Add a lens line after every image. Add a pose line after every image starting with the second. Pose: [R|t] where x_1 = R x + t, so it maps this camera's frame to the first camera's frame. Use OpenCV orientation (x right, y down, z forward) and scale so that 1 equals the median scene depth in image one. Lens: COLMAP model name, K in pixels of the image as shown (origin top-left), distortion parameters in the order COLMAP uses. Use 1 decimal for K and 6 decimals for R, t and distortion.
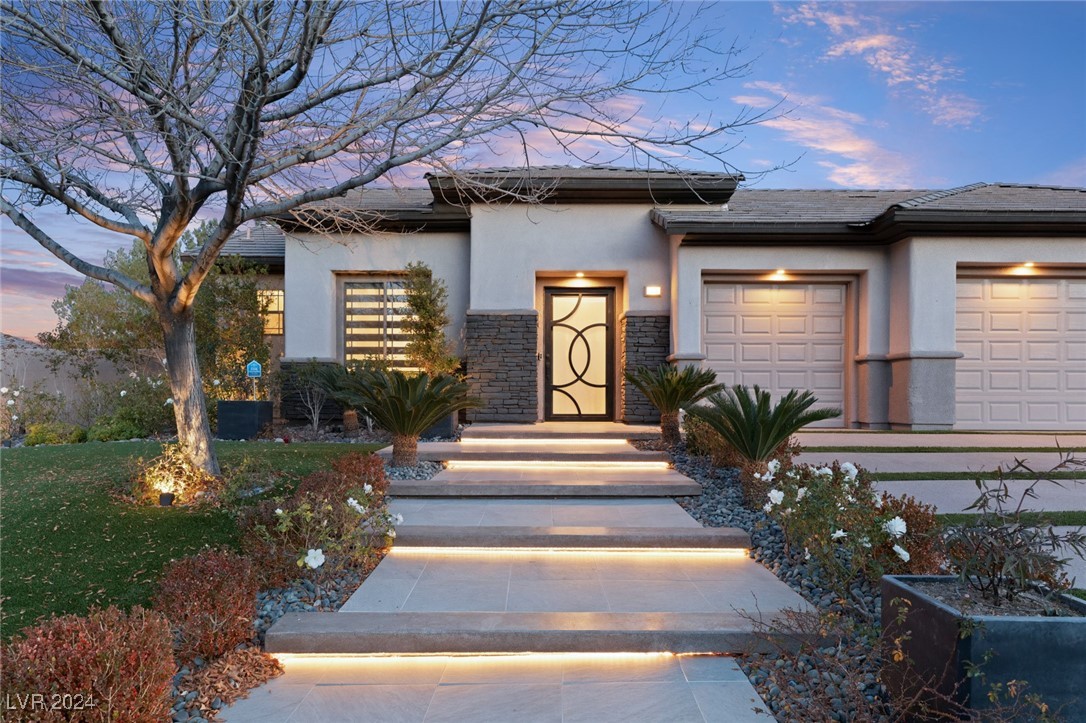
lens RADIAL K [[690.8, 0, 543.2], [0, 690.8, 420.7], [0, 0, 1]] dist [-0.002224, 0.000540]
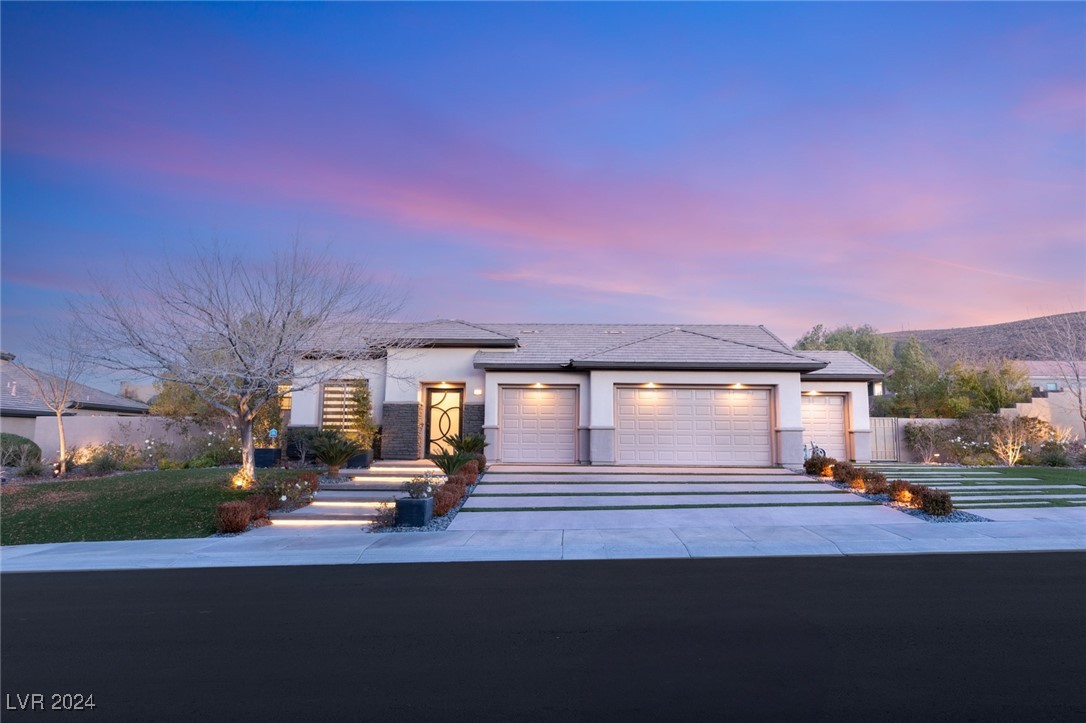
lens RADIAL K [[660.8, 0, 543.0], [0, 660.8, 361.5], [0, 0, 1]] dist [-0.003859, -0.001312]
pose [[0.999876, 0.002755, -0.015524, 0.377177], [-0.004865, 0.990479, -0.137575, -0.016921], [0.014997, 0.137634, 0.990370, -0.878795]]
